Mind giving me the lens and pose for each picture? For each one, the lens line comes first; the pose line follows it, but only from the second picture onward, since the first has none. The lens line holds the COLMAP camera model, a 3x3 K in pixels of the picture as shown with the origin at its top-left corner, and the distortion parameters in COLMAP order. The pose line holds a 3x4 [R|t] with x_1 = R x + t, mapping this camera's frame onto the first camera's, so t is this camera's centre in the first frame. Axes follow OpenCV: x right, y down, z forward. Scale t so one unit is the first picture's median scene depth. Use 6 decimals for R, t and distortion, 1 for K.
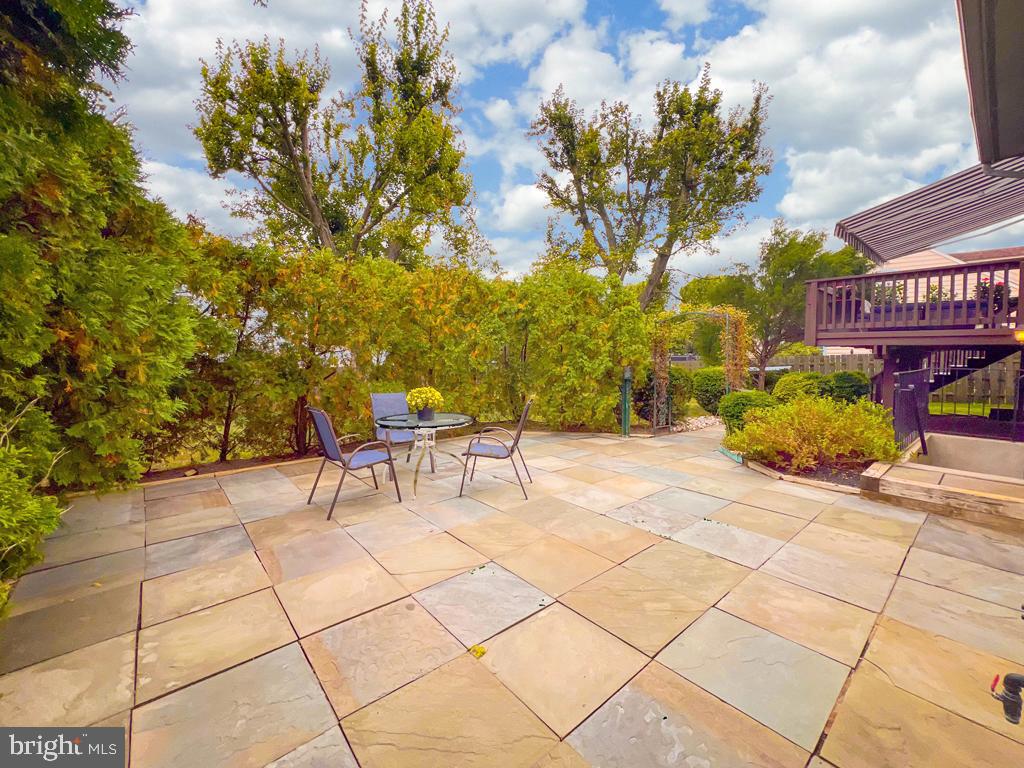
lens RADIAL K [[418.8, 0, 511.4], [0, 418.8, 384.1], [0, 0, 1]] dist [-0.000353, -0.000074]
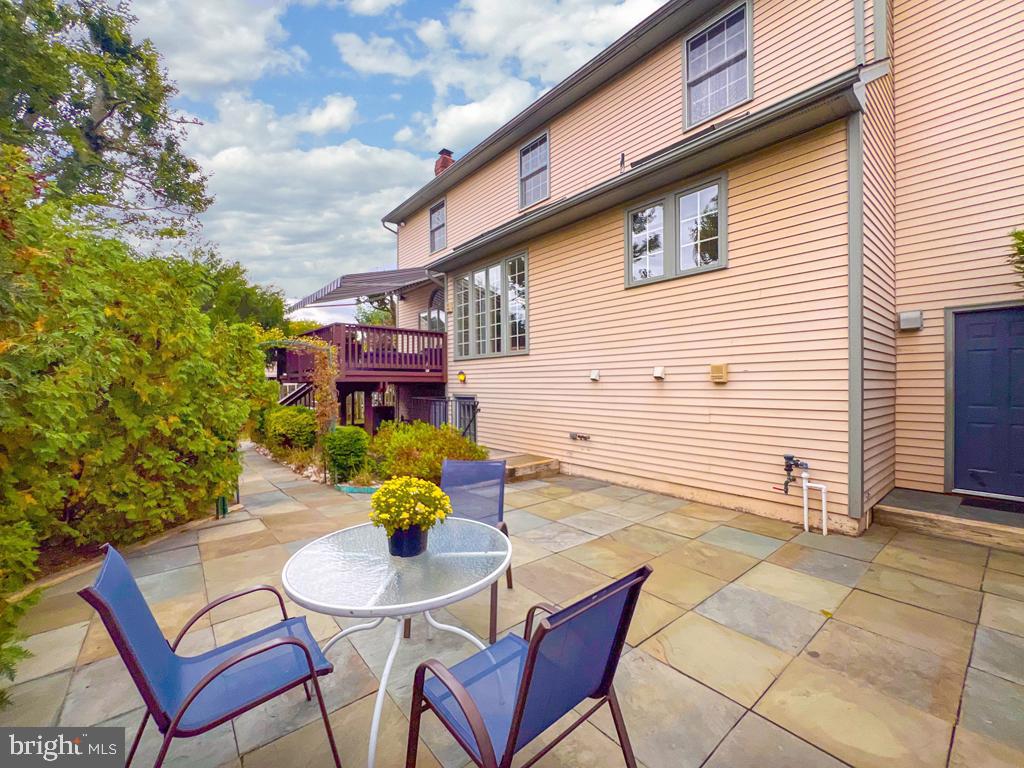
lens RADIAL K [[418.8, 0, 510.9], [0, 418.8, 384.4], [0, 0, 1]] dist [-0.000353, -0.000074]
pose [[0.017613, -0.003712, 0.999838, -0.898956], [0.066428, 0.997788, 0.002534, -0.121728], [-0.997636, 0.066373, 0.017821, 1.181004]]
